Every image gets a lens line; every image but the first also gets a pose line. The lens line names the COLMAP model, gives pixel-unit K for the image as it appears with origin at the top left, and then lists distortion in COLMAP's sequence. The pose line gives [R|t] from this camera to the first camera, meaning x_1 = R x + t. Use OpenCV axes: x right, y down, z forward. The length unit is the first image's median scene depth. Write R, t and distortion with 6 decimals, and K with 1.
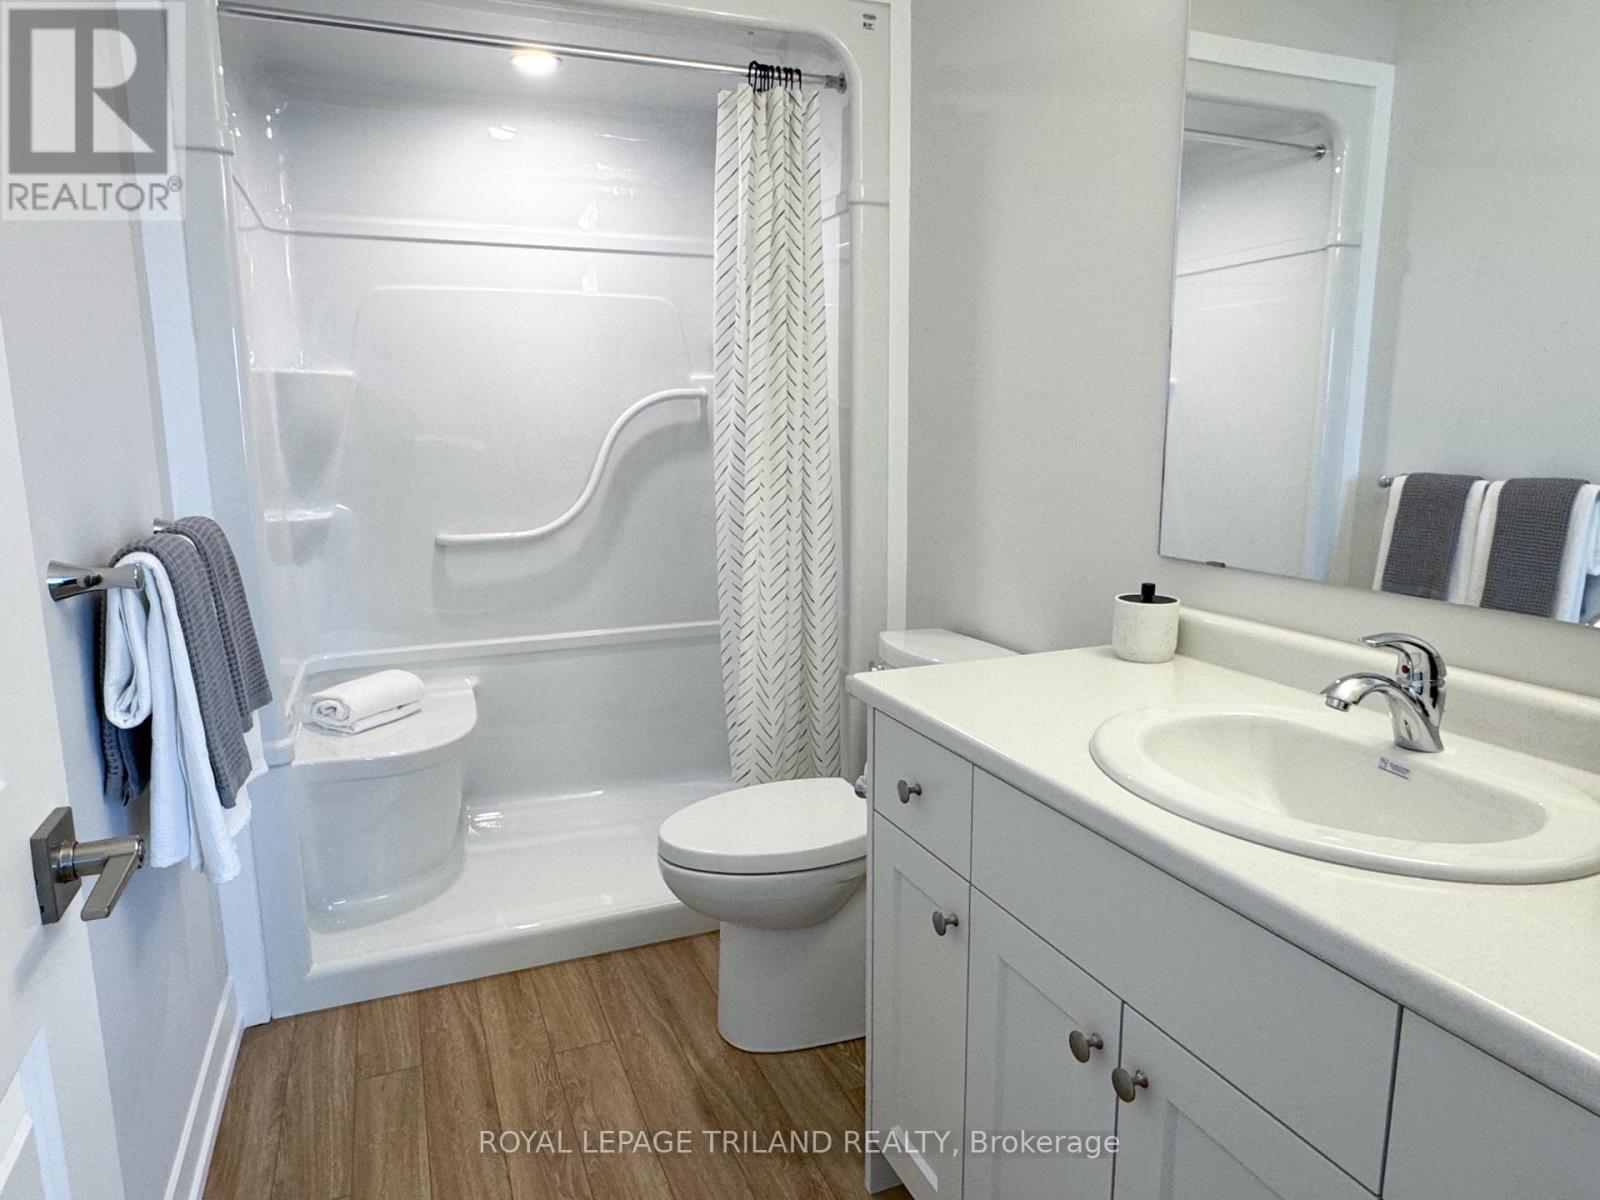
lens RADIAL K [[999.5, 0, 800.0], [0, 999.5, 600.0], [0, 0, 1]] dist [0.018274, -0.001220]
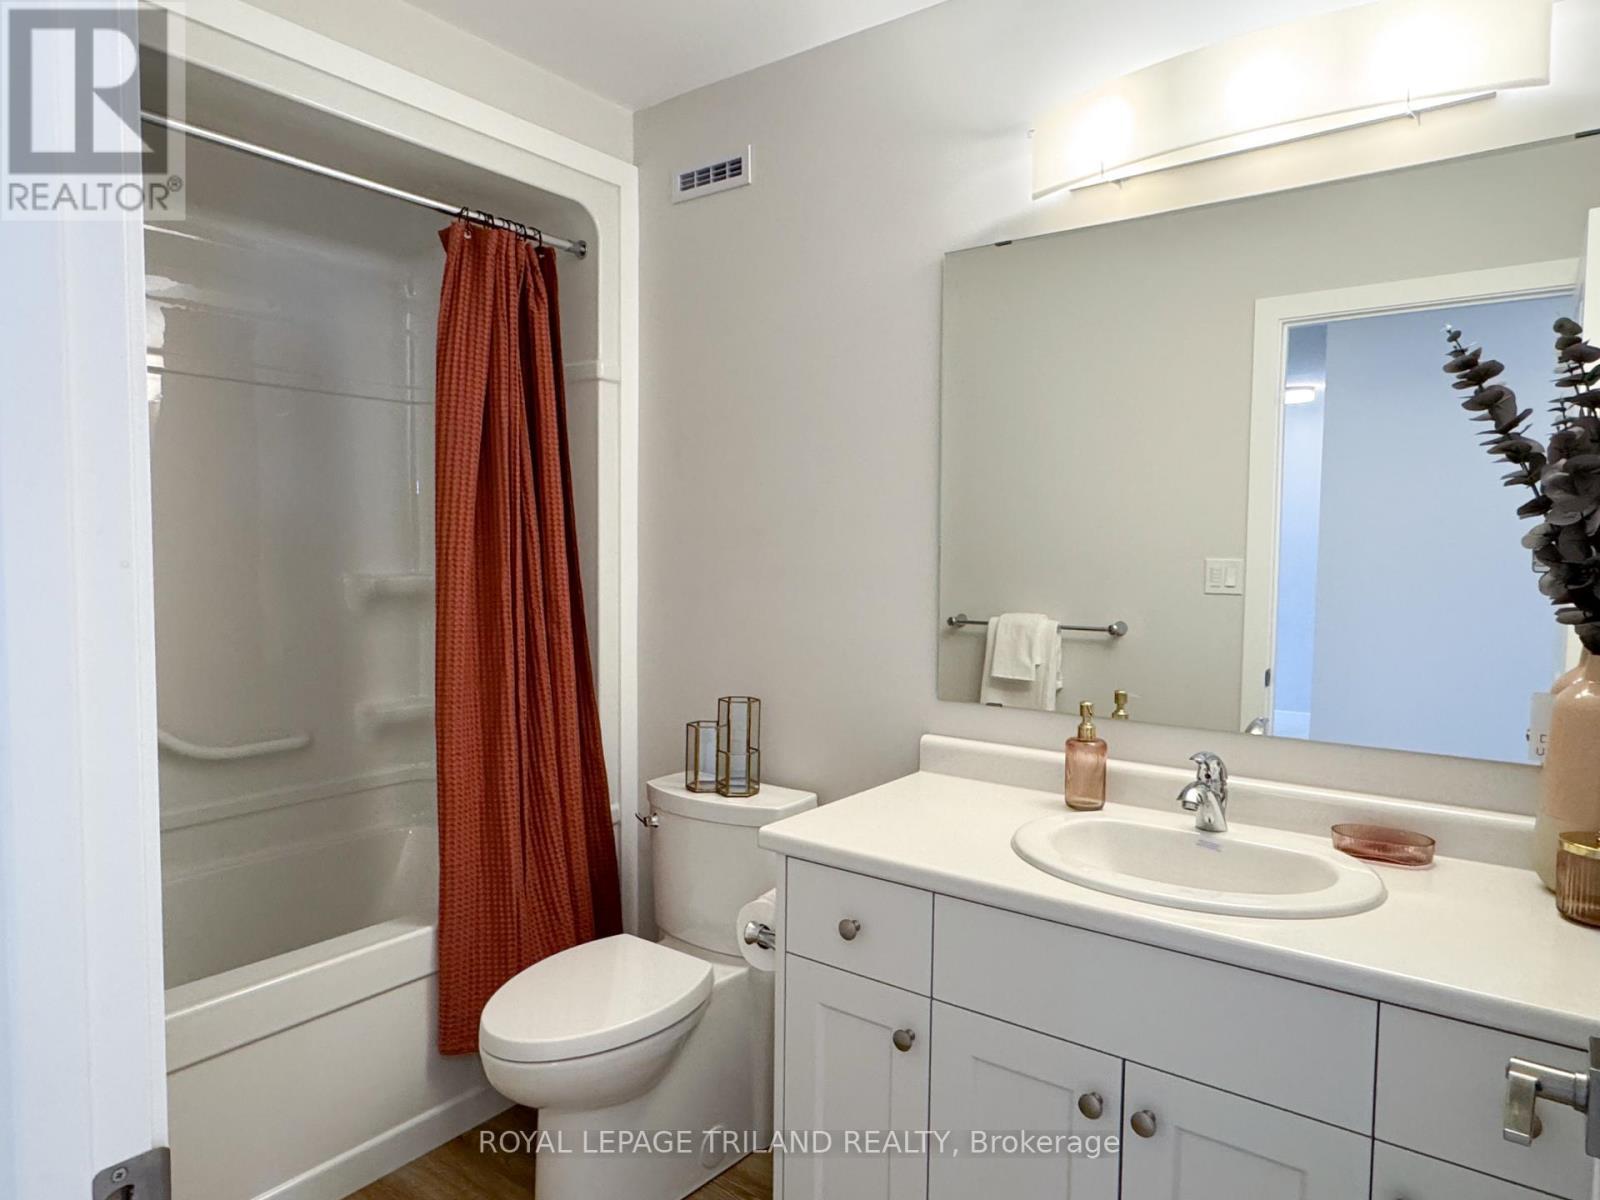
lens RADIAL K [[999.5, 0, 800.0], [0, 999.5, 600.0], [0, 0, 1]] dist [0.018274, -0.001220]
pose [[0.850399, -0.014427, 0.525941, -0.681510], [0.074441, 0.992867, -0.093129, -0.094801], [-0.520846, 0.118348, 0.845407, 0.051222]]
